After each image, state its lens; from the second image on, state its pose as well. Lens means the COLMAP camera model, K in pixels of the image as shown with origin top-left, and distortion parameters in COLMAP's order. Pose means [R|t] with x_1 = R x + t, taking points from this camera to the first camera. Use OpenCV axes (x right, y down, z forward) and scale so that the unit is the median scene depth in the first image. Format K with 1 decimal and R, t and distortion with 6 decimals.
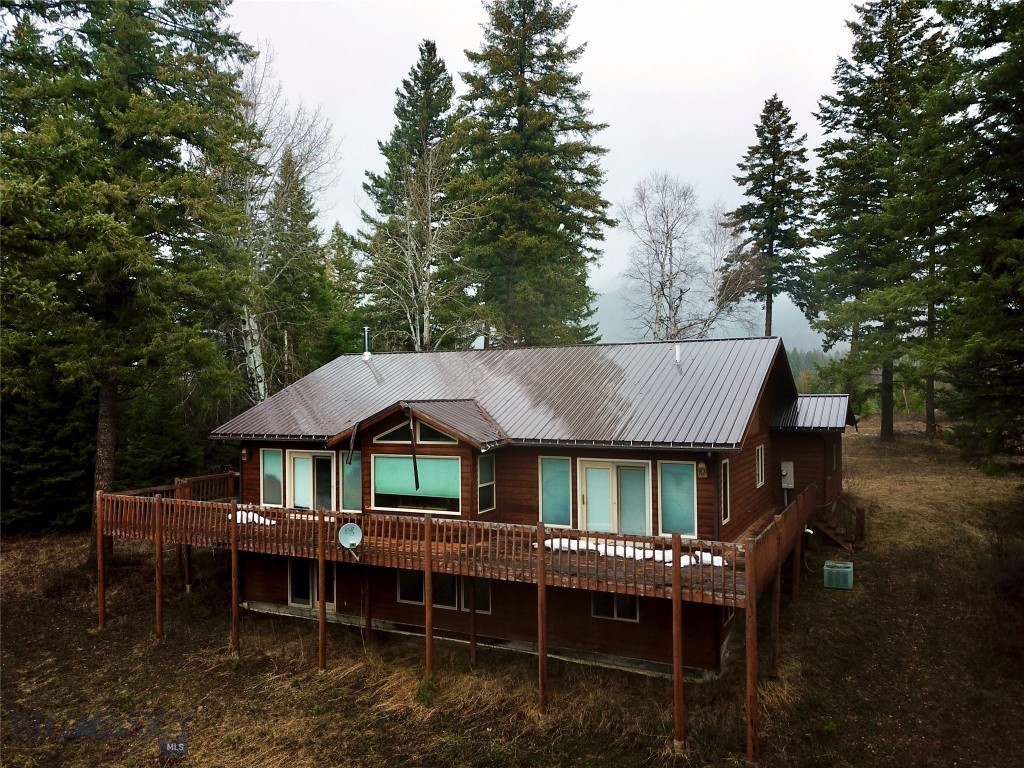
lens RADIAL K [[772.0, 0, 508.6], [0, 772.0, 384.0], [0, 0, 1]] dist [0.023939, -0.020913]
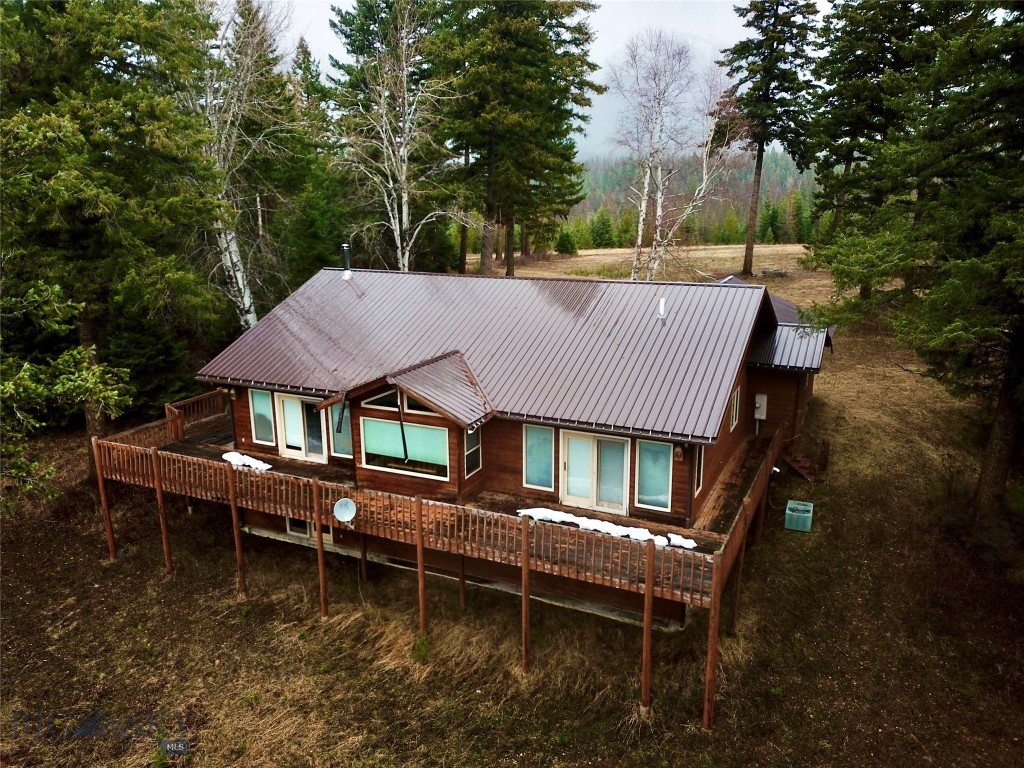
lens RADIAL K [[772.0, 0, 509.2], [0, 772.0, 380.1], [0, 0, 1]] dist [0.023939, -0.020913]
pose [[0.999660, -0.004694, 0.025648, -0.005489], [-0.001893, 0.967999, 0.250946, -0.217520], [-0.026005, -0.250909, 0.967661, 0.013732]]
